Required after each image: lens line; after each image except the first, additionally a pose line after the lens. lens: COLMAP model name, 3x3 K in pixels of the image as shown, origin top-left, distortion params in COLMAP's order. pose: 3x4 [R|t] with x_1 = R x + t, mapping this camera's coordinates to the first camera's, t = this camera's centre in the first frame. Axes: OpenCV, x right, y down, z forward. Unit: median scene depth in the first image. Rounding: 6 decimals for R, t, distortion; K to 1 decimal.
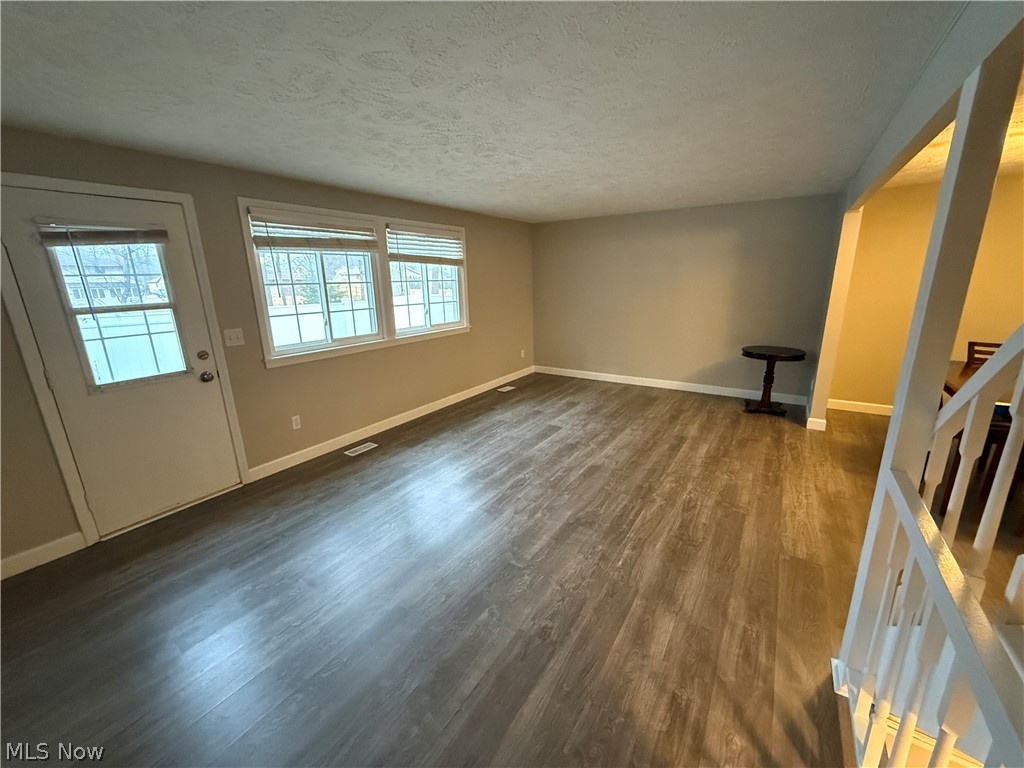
lens RADIAL K [[409.2, 0, 512.5], [0, 409.2, 384.7], [0, 0, 1]] dist [0.000629, 0.000855]
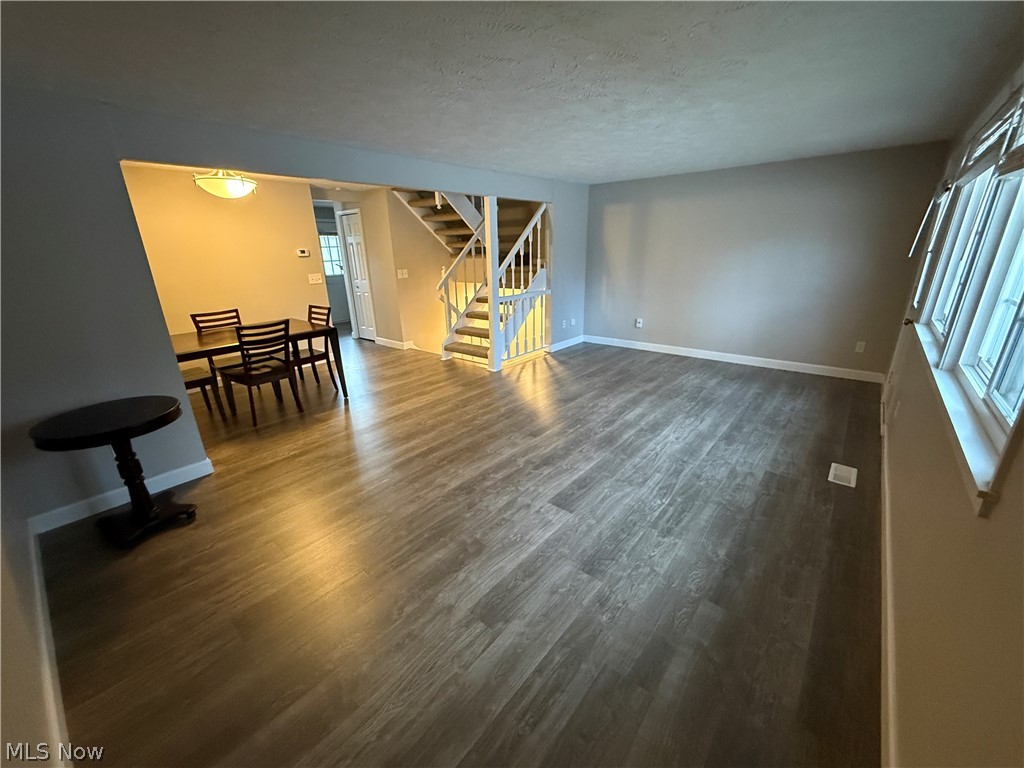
lens RADIAL K [[409.2, 0, 507.7], [0, 409.2, 381.0], [0, 0, 1]] dist [0.000629, 0.000855]
pose [[-0.990611, 0.000358, 0.136714, 0.109219], [0.074841, 0.838268, 0.540097, -0.396582], [-0.114409, 0.545258, -0.830424, 1.518683]]
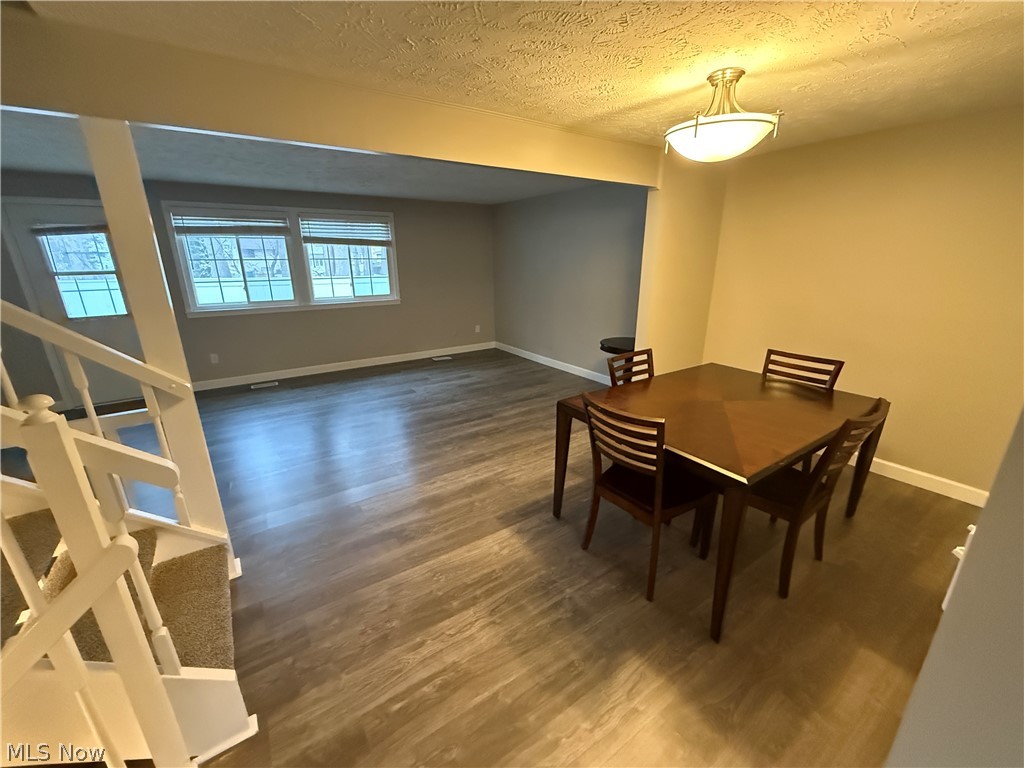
lens RADIAL K [[409.2, 0, 512.9], [0, 409.2, 383.1], [0, 0, 1]] dist [0.000629, 0.000855]
pose [[0.923630, 0.128771, -0.361006, 0.838605], [-0.110551, 0.991348, 0.070769, -0.034273], [0.366995, -0.025455, 0.929874, 0.050756]]
